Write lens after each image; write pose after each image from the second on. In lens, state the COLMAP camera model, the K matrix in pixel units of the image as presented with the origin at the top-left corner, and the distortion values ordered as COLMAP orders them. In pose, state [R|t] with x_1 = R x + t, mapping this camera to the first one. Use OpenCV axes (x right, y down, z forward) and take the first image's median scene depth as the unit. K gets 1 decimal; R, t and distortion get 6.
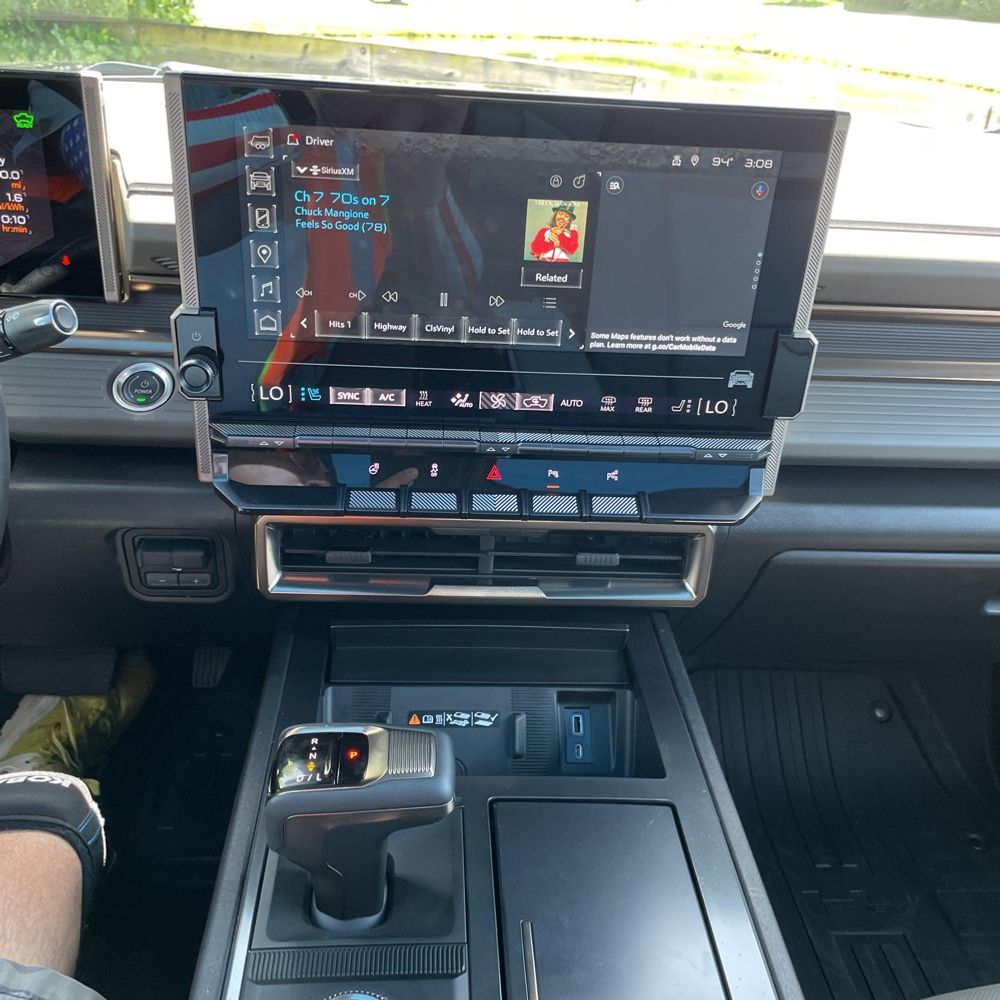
lens RADIAL K [[1014.5, 0, 496.1], [0, 1014.5, 499.2], [0, 0, 1]] dist [0.025294, 0.000000]
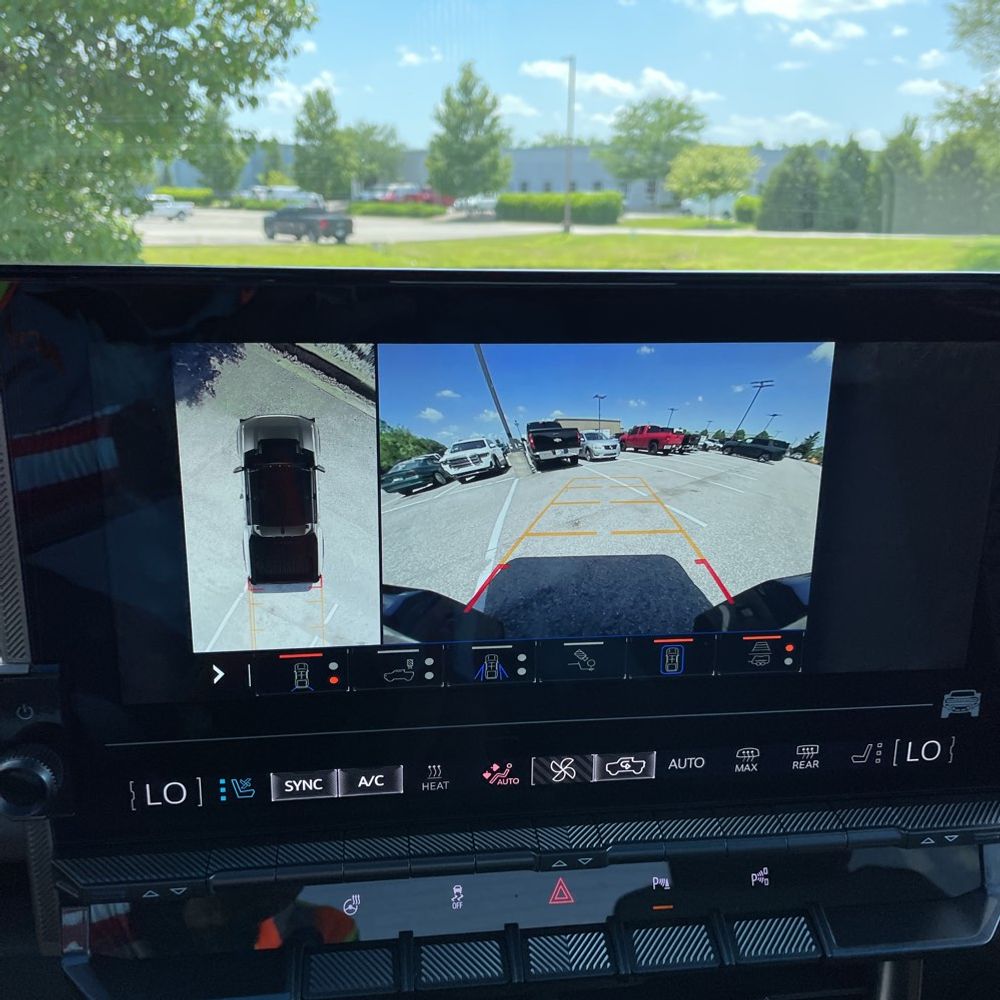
lens RADIAL K [[1014.5, 0, 502.2], [0, 1014.5, 498.7], [0, 0, 1]] dist [0.025294, 0.000000]
pose [[0.997046, -0.056667, 0.051842, -0.053890], [0.064141, 0.985640, -0.156203, -0.161206], [-0.042246, 0.159067, 0.986364, 0.399190]]
